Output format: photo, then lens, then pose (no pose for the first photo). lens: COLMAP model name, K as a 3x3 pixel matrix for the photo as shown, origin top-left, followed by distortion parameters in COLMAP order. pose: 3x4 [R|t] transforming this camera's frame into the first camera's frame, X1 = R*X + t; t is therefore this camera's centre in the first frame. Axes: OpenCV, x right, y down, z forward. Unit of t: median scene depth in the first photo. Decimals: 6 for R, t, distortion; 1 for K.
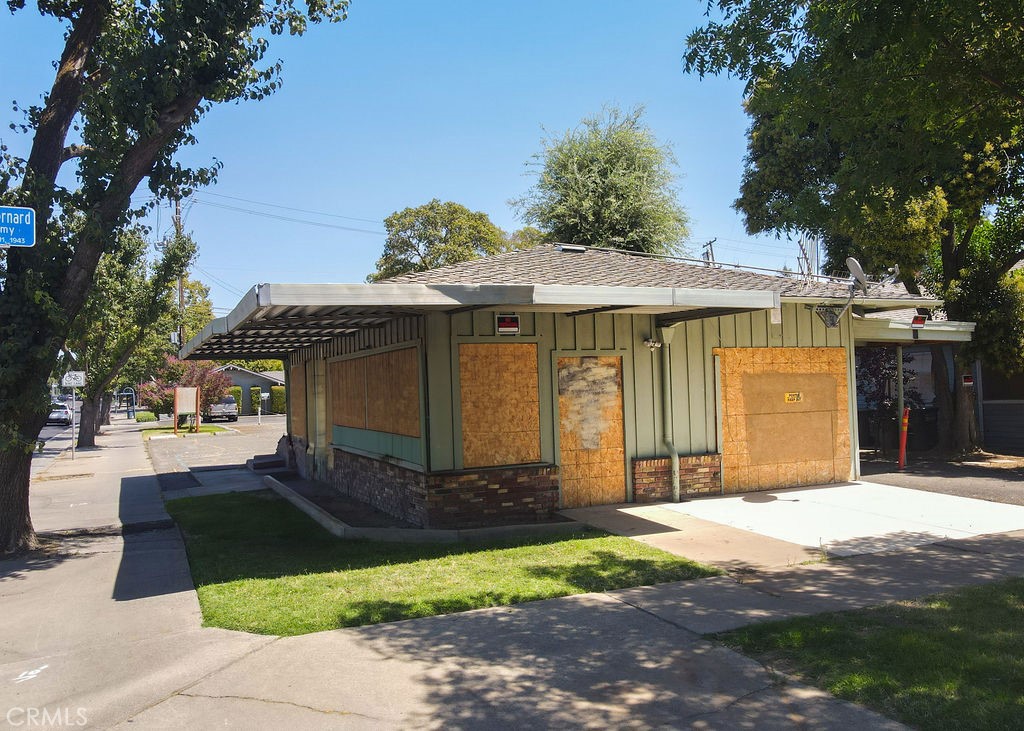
lens RADIAL K [[794.9, 0, 512.0], [0, 794.9, 365.5], [0, 0, 1]] dist [0.004529, 0.006776]
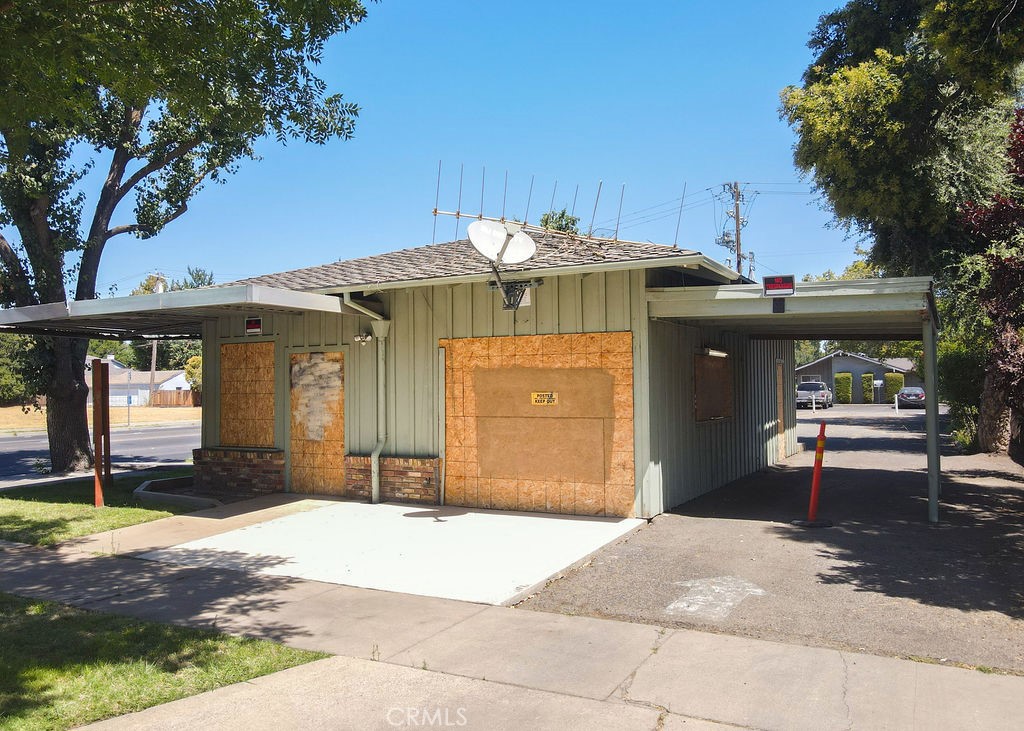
lens RADIAL K [[748.0, 0, 512.0], [0, 748.0, 365.5], [0, 0, 1]] dist [0.008272, 0.005957]
pose [[0.637698, 0.000521, -0.770286, 1.014816], [0.013305, 0.999843, 0.011692, -0.002029], [0.770171, -0.017705, 0.637591, 0.563013]]
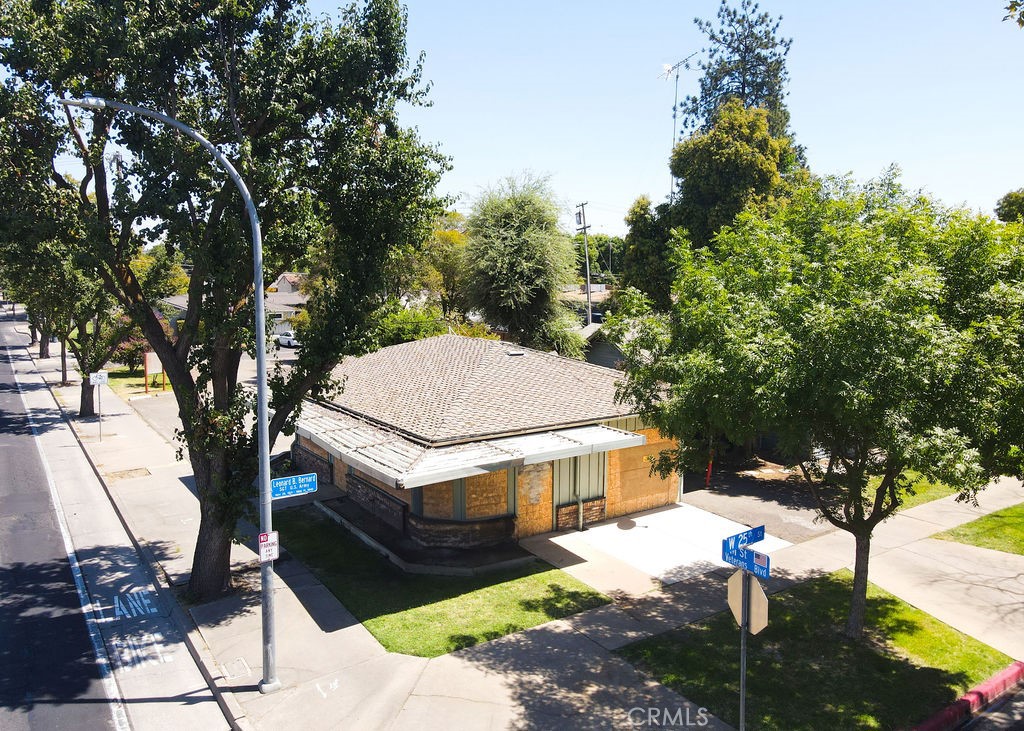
lens RADIAL K [[748.0, 0, 512.0], [0, 748.0, 365.5], [0, 0, 1]] dist [0.008272, 0.005957]
pose [[0.984510, 0.012400, 0.174891, -0.230798], [-0.038861, 0.988119, 0.148699, -0.420753], [-0.170969, -0.153192, 0.973294, -0.507709]]
